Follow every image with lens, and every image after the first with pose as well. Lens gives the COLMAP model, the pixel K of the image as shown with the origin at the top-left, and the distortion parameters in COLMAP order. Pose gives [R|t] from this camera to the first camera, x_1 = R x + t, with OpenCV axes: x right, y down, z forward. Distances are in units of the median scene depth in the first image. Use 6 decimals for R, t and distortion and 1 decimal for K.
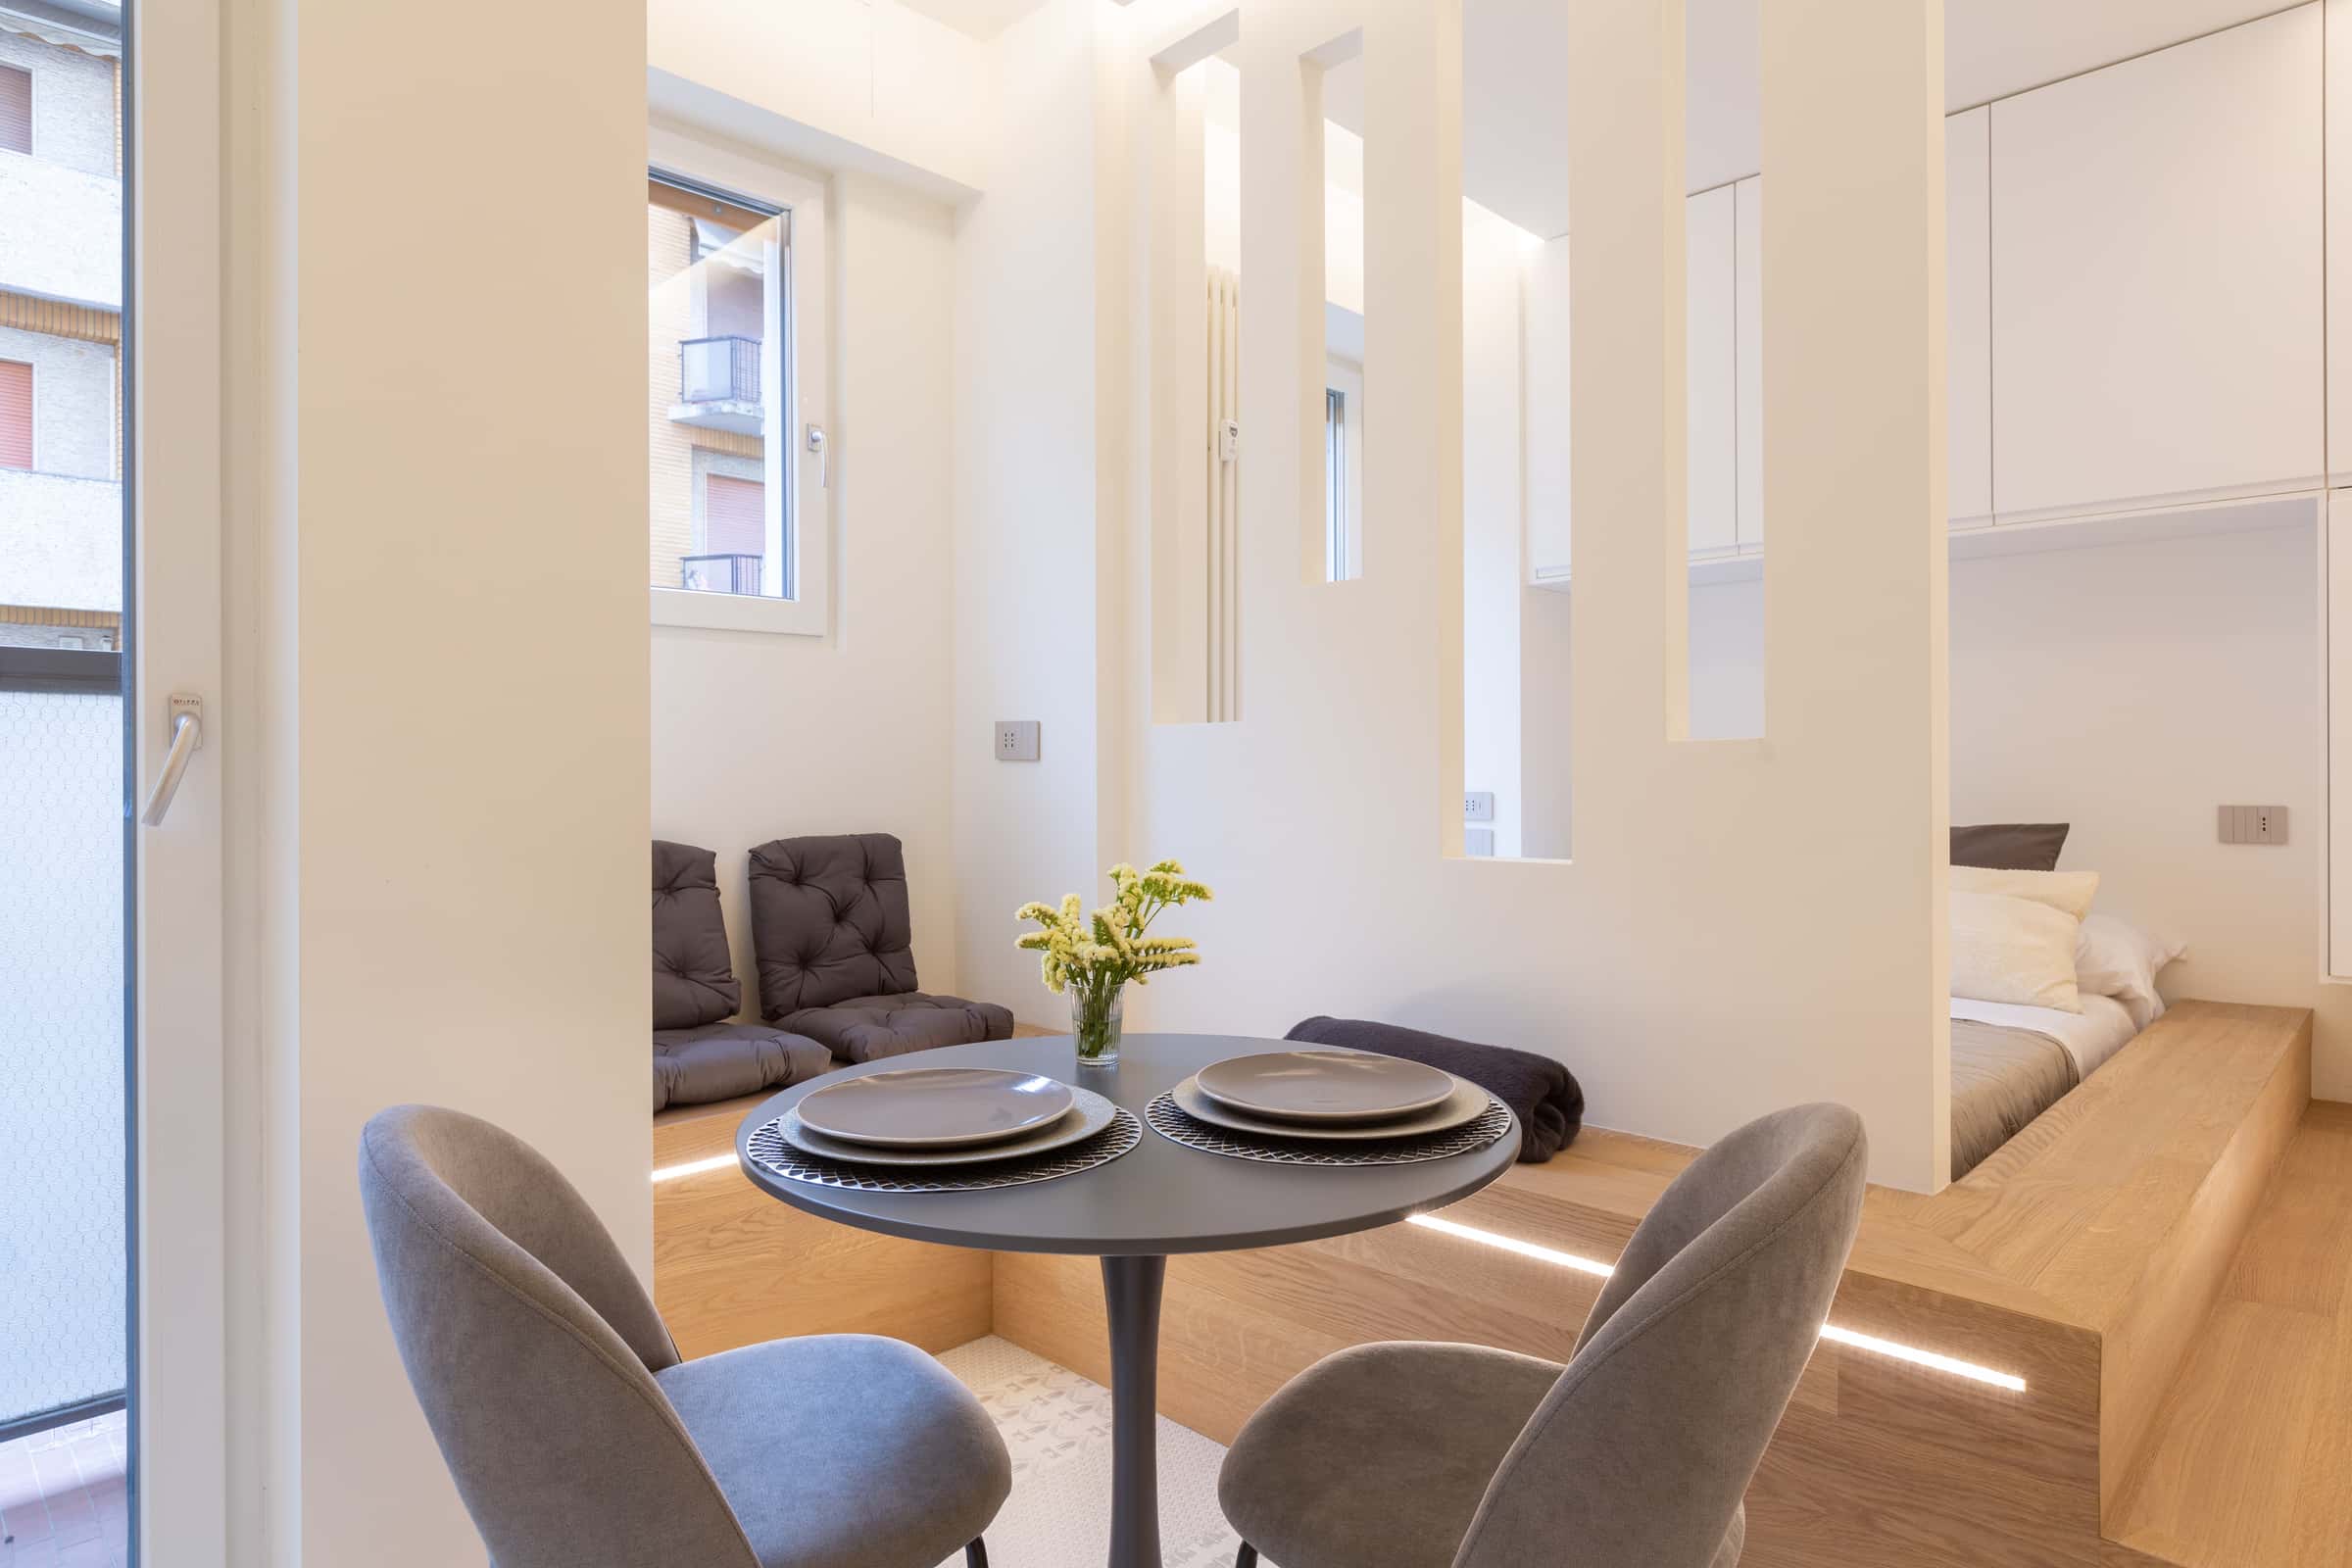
lens RADIAL K [[1328.9, 0, 1172.9], [0, 1328.9, 770.6], [0, 0, 1]] dist [-0.004284, 0.000224]
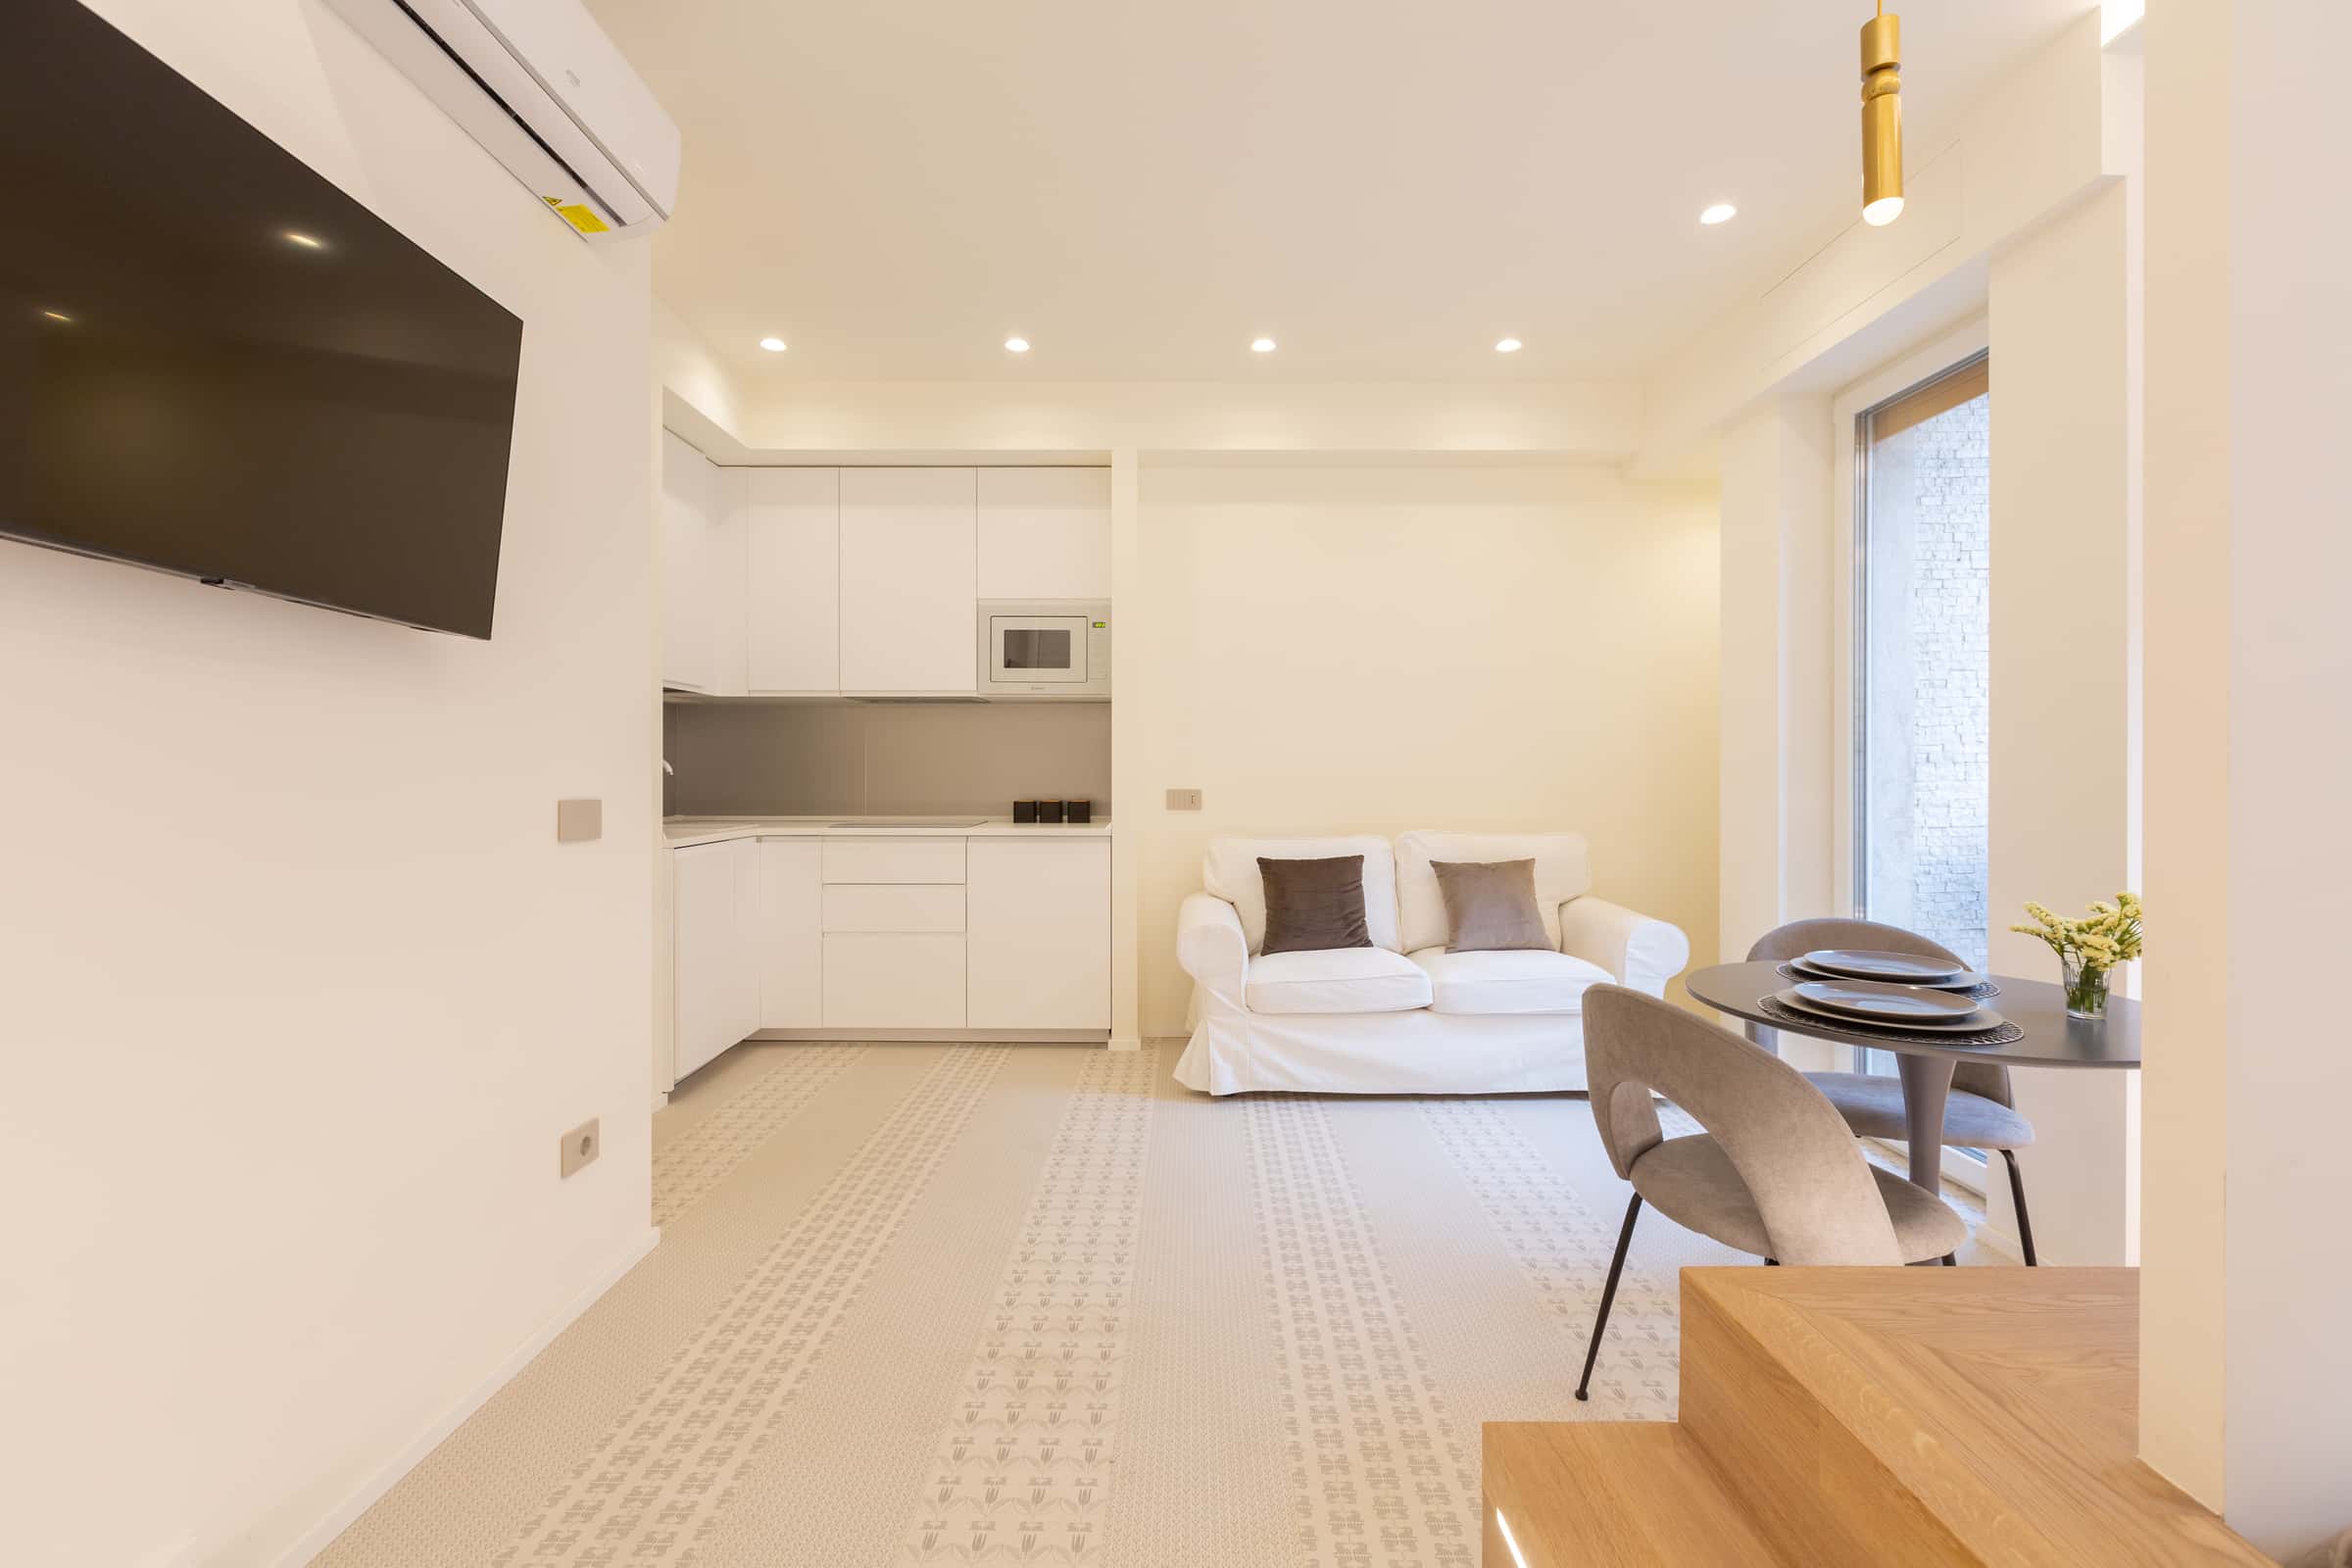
lens RADIAL K [[1043.1, 0, 1170.9], [0, 1043.1, 773.9], [0, 0, 1]] dist [0.000234, -0.000443]
pose [[-0.711940, 0.006569, -0.702210, 0.917533], [0.001995, 0.999971, 0.007332, -0.032391], [0.702238, 0.003819, -0.711932, 0.715120]]
